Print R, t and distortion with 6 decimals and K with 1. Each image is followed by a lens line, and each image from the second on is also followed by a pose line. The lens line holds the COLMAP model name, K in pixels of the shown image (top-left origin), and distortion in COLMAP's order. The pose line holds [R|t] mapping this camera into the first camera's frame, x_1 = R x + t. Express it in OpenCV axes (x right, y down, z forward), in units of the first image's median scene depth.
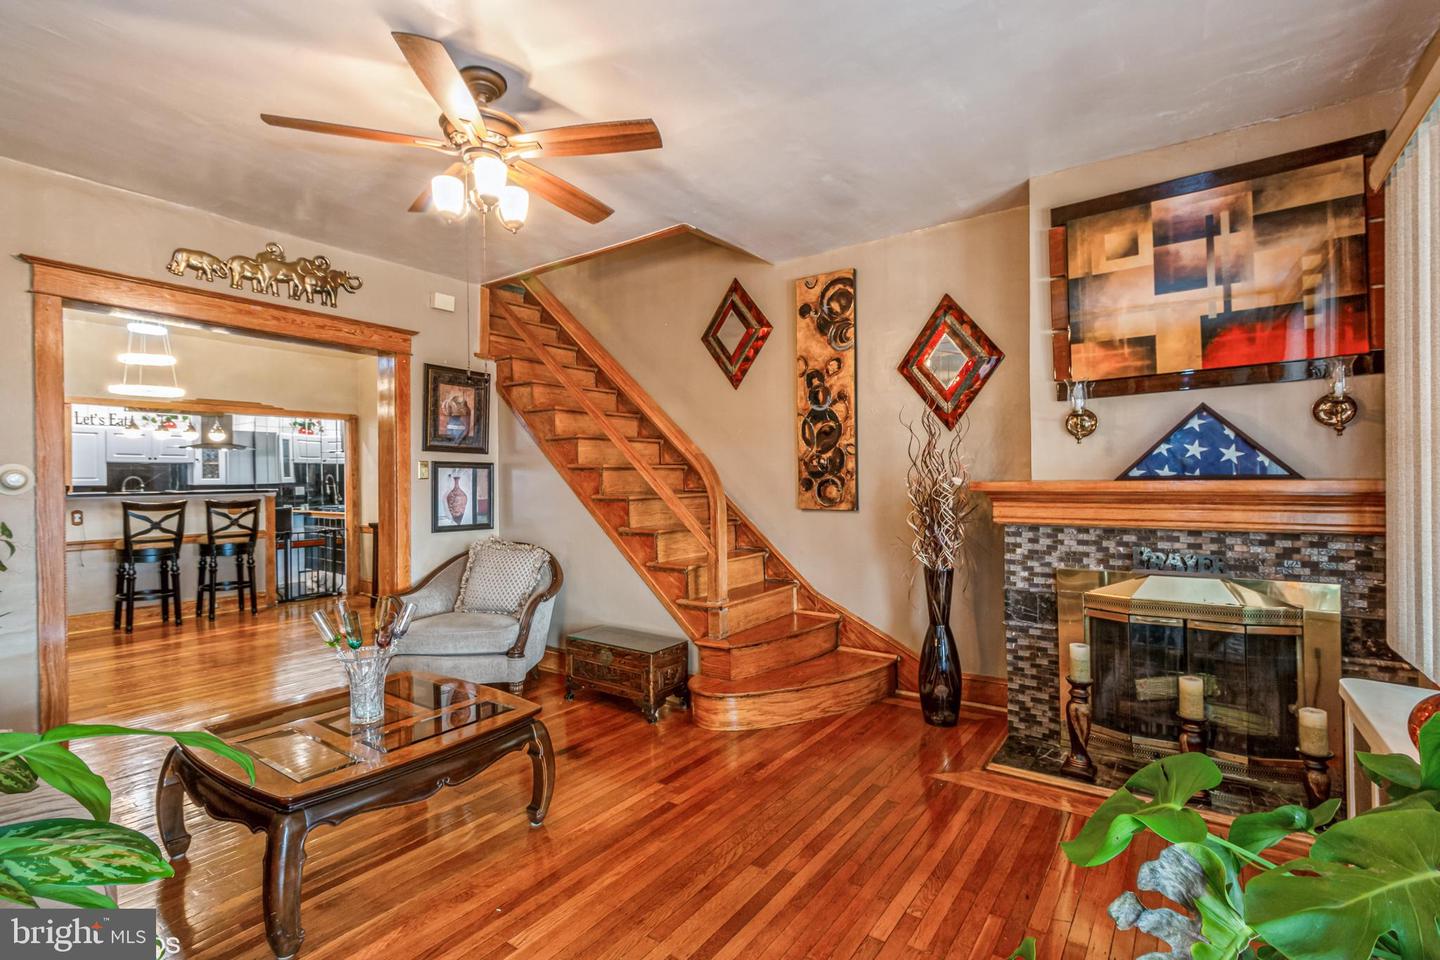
lens RADIAL K [[661.6, 0, 719.2], [0, 661.6, 480.5], [0, 0, 1]] dist [0.004150, -0.000116]
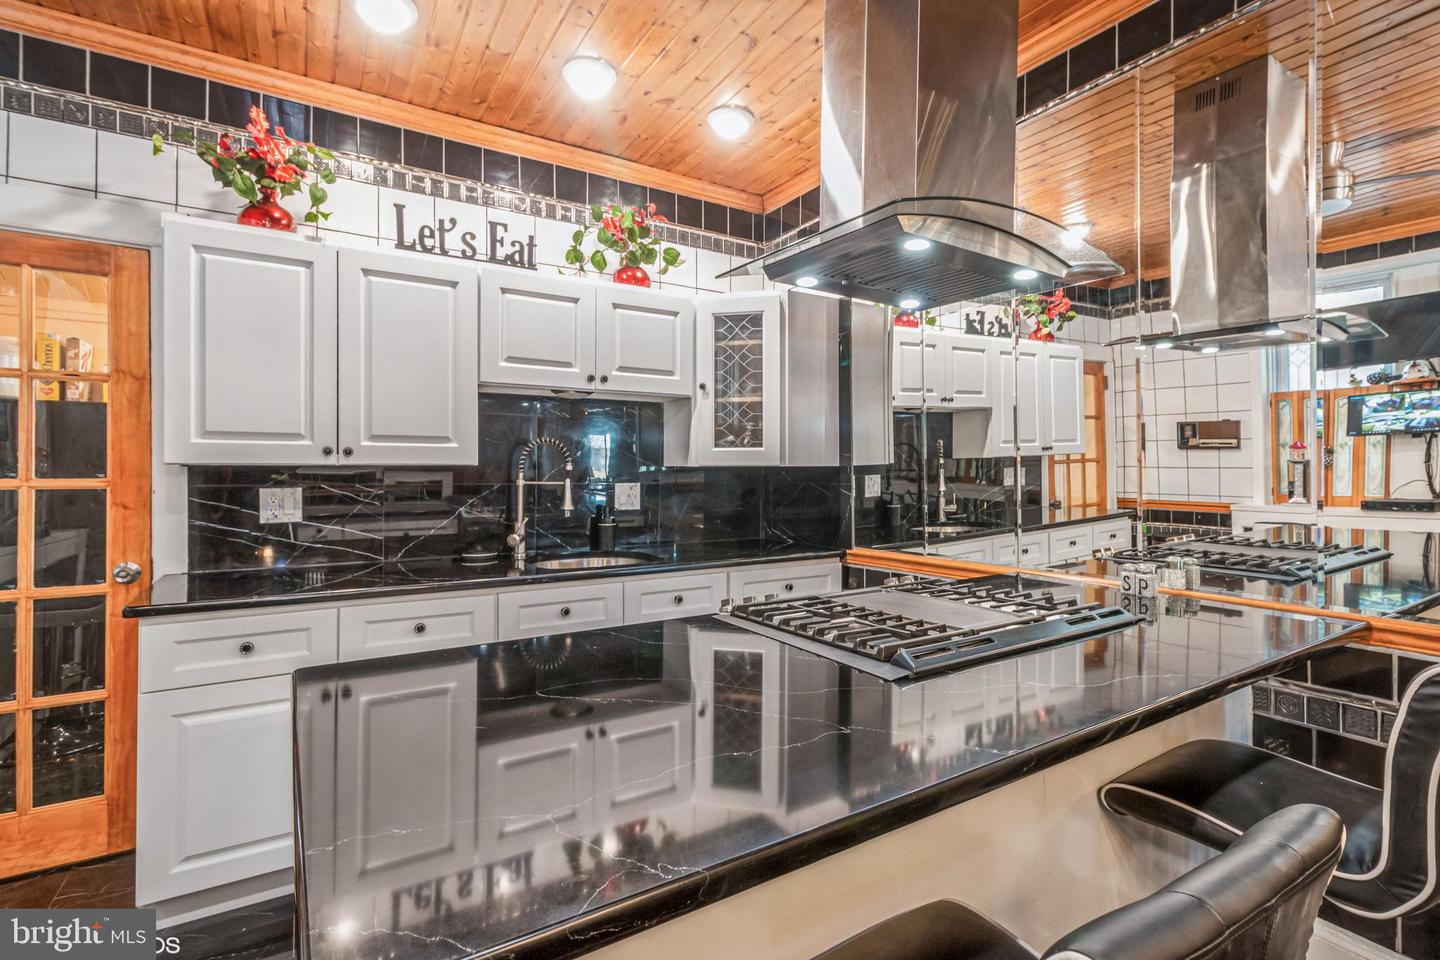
lens RADIAL K [[661.6, 0, 712.9], [0, 661.6, 471.8], [0, 0, 1]] dist [0.004150, -0.000116]
pose [[0.923553, 0.013673, -0.383227, -0.961302], [-0.009735, 0.999878, 0.012213, 0.007273], [0.383347, -0.007549, 0.923574, 1.033421]]
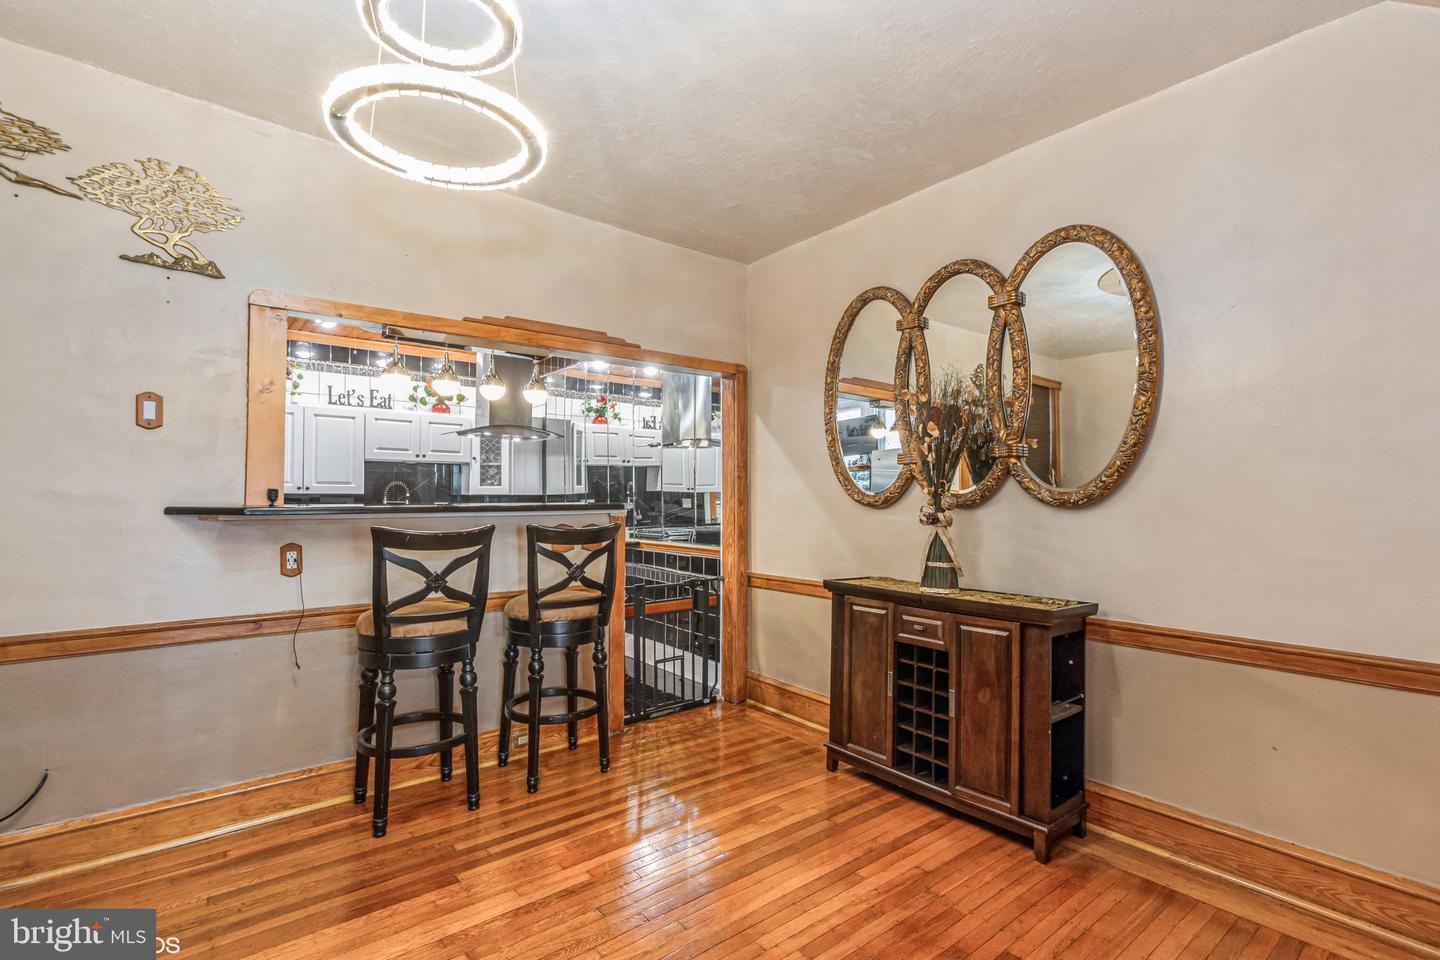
lens RADIAL K [[661.6, 0, 714.0], [0, 661.6, 485.4], [0, 0, 1]] dist [0.004150, -0.000116]
pose [[0.961440, 0.004242, -0.274983, -0.519022], [-0.009592, 0.999790, -0.018112, 0.009653], [0.274848, 0.020052, 0.961279, 0.591396]]
